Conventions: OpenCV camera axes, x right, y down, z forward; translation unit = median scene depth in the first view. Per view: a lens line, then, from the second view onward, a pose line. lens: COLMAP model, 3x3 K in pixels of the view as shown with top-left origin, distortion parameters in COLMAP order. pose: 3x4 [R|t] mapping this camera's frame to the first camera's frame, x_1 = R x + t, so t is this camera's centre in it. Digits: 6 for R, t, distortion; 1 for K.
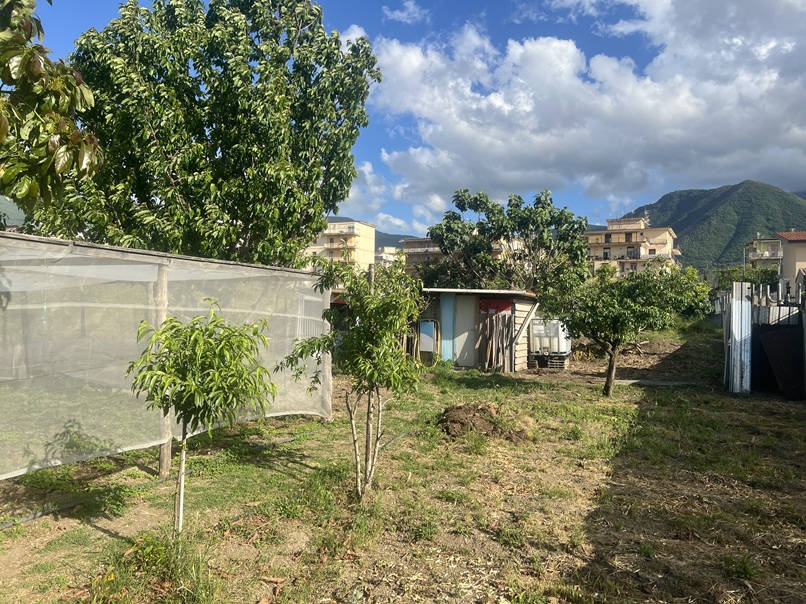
lens RADIAL K [[614.8, 0, 377.3], [0, 614.8, 302.8], [0, 0, 1]] dist [-0.004403, 0.001766]
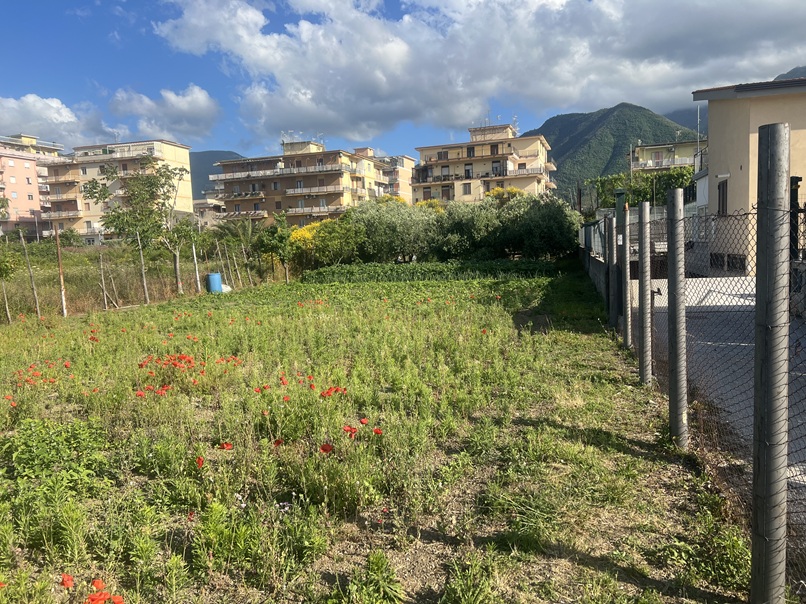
lens RADIAL K [[617.2, 0, 407.6], [0, 617.2, 301.8], [0, 0, 1]] dist [0.090186, -0.167096]
pose [[0.976282, -0.075212, 0.203020, 0.114376], [0.053814, 0.992590, 0.108942, -0.002717], [-0.209709, -0.095432, 0.973095, 0.204797]]
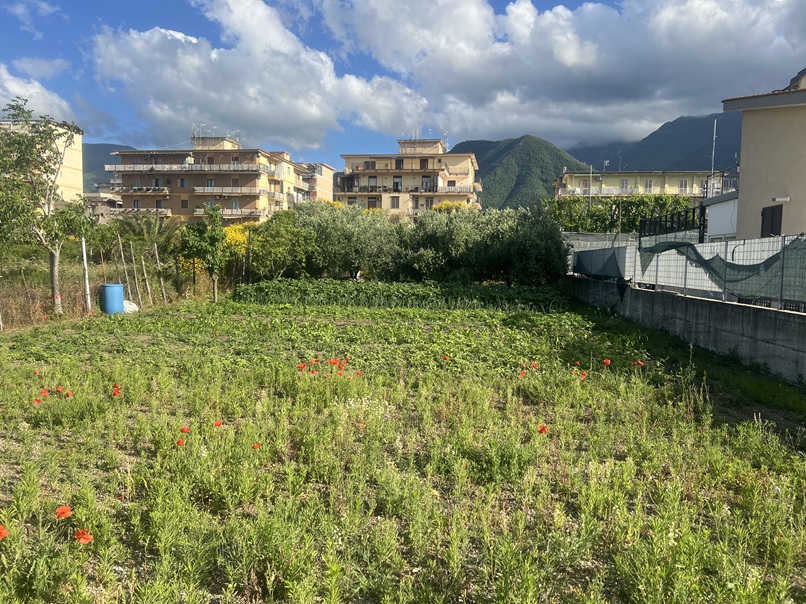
lens RADIAL K [[617.2, 0, 407.6], [0, 617.2, 301.8], [0, 0, 1]] dist [0.090186, -0.167096]
pose [[0.935459, -0.020981, 0.352812, 0.107622], [-0.011258, 0.995961, 0.089075, -0.002386], [-0.353256, -0.087298, 0.931445, 0.257834]]
